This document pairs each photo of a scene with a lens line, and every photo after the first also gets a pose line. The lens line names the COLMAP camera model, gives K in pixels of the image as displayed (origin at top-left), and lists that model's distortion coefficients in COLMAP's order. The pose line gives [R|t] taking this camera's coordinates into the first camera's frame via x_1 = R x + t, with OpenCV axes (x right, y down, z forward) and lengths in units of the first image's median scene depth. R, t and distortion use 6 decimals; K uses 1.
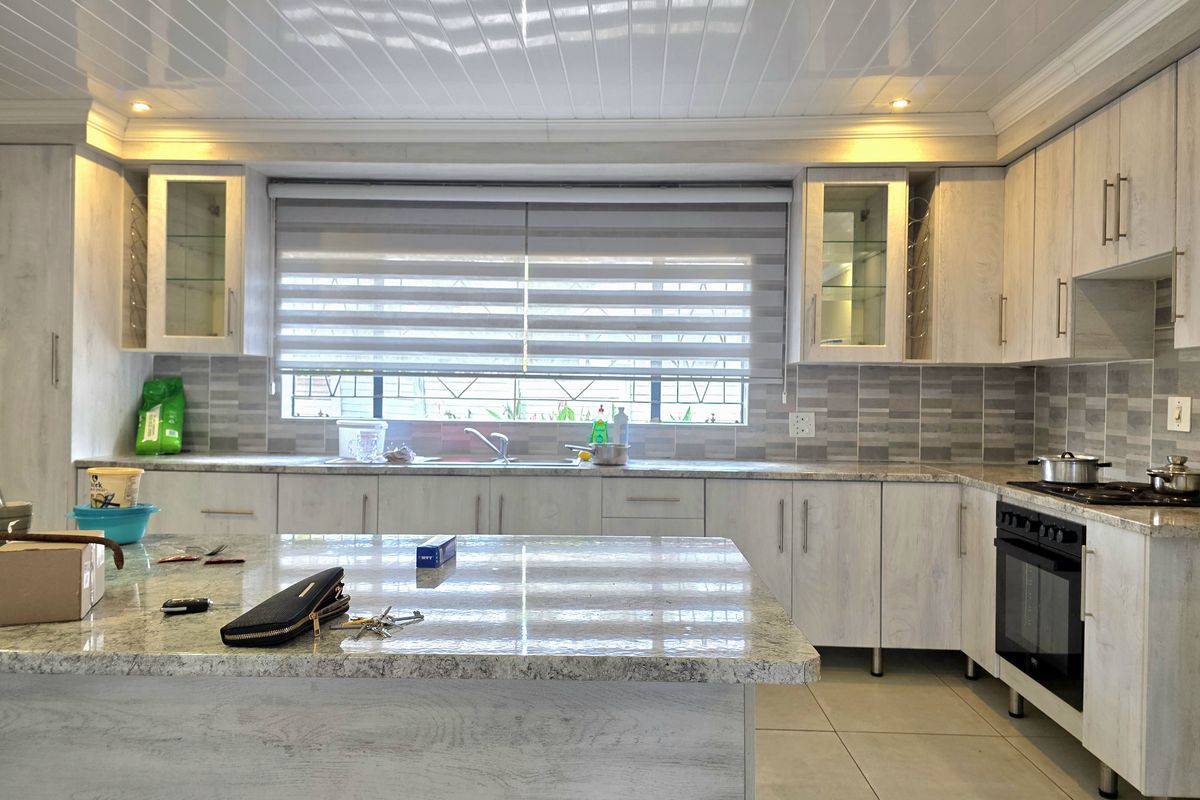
lens RADIAL K [[792.3, 0, 595.8], [0, 792.3, 388.4], [0, 0, 1]] dist [0.090791, -0.097681]
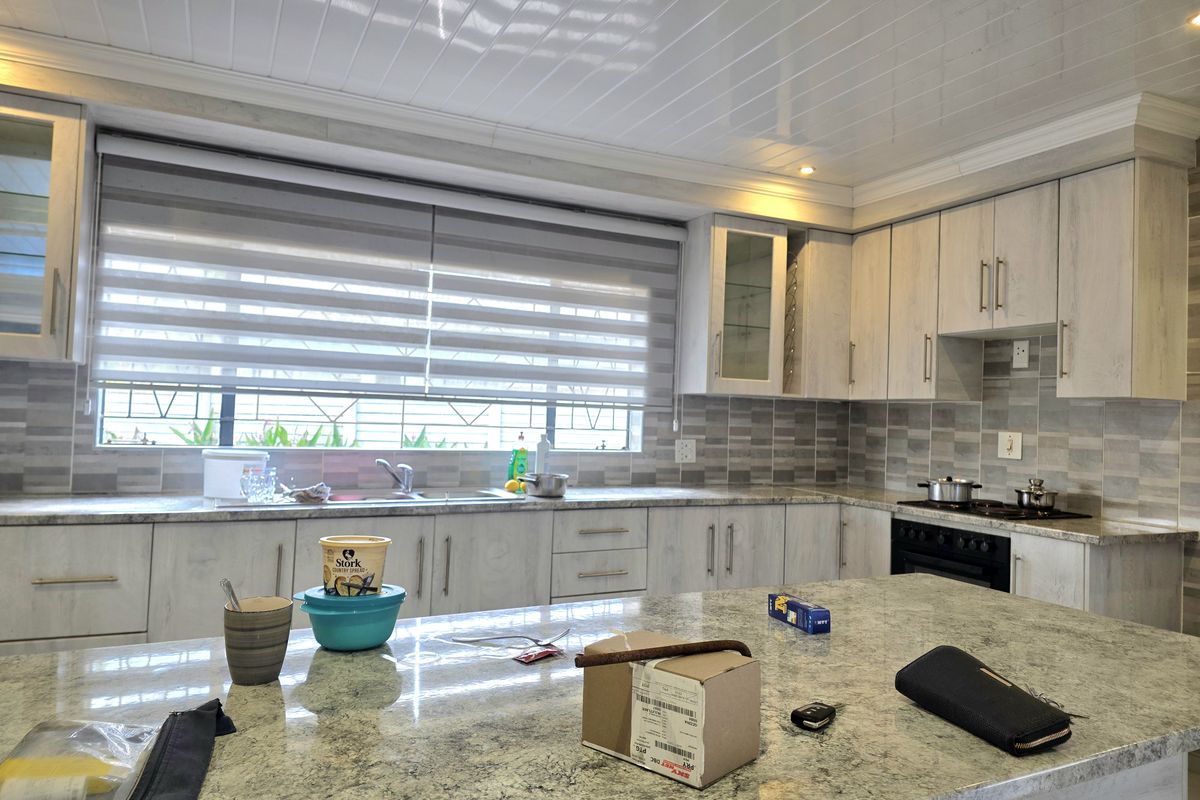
lens RADIAL K [[792.3, 0, 595.8], [0, 792.3, 388.4], [0, 0, 1]] dist [0.090791, -0.097681]
pose [[0.883350, 0.030974, 0.467690, -0.349750], [-0.022941, 0.999475, -0.022862, -0.011161], [-0.468152, 0.009465, 0.883597, 0.124338]]
